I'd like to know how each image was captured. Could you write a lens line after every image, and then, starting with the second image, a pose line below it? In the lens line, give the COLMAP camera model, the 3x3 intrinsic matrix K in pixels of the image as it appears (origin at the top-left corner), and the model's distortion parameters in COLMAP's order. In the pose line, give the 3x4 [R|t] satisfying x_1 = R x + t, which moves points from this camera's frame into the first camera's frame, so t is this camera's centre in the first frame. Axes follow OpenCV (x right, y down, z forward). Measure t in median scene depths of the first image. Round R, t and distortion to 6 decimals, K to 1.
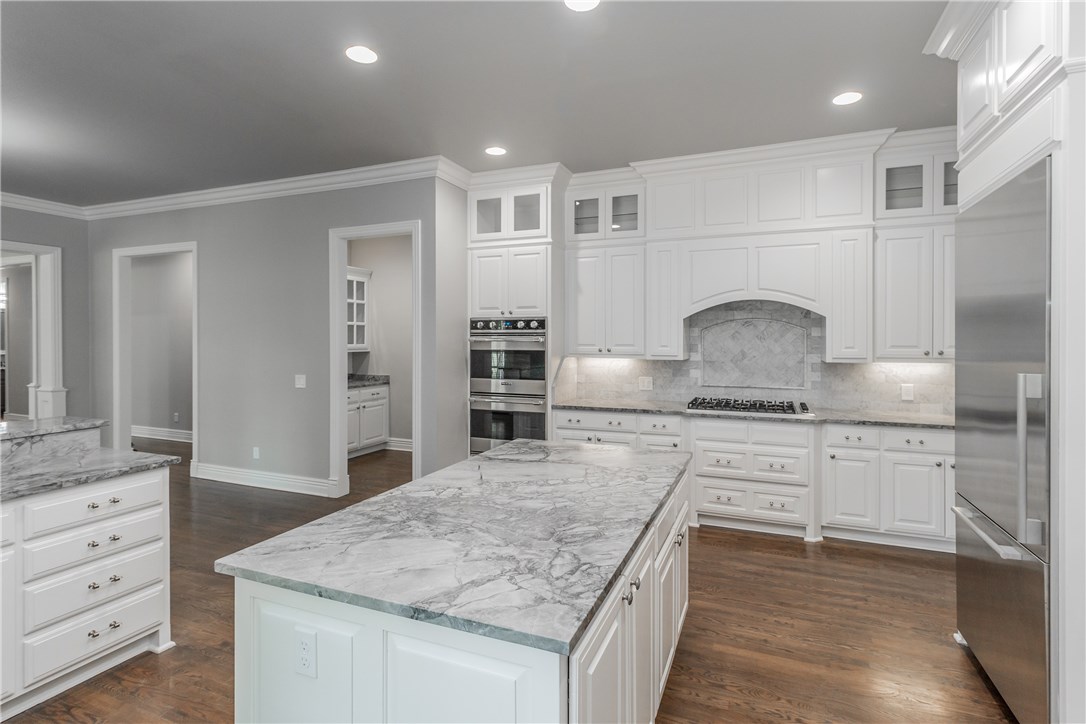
lens RADIAL K [[516.7, 0, 546.9], [0, 516.7, 336.5], [0, 0, 1]] dist [0.000720, 0.000370]
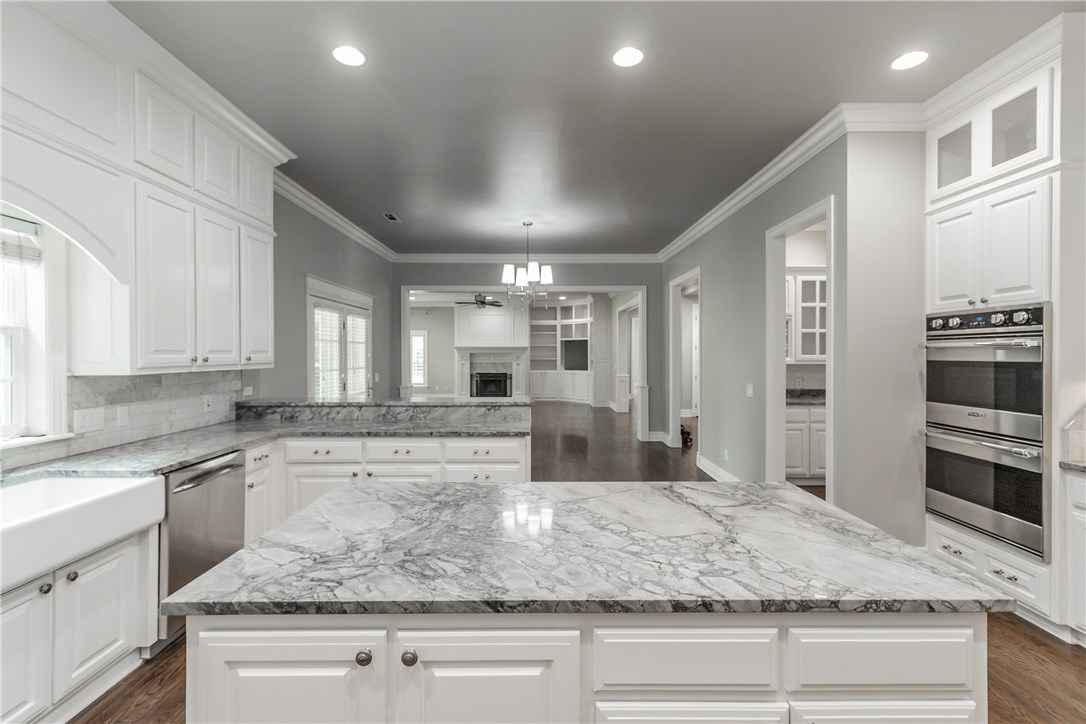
lens RADIAL K [[505.9, 0, 549.1], [0, 505.9, 354.8], [0, 0, 1]] dist [0.002504, 0.000079]
pose [[0.396975, 0.000751, -0.917829, 0.289364], [0.002888, 0.999994, 0.002067, 0.016343], [0.917825, -0.003471, 0.396971, 0.287285]]
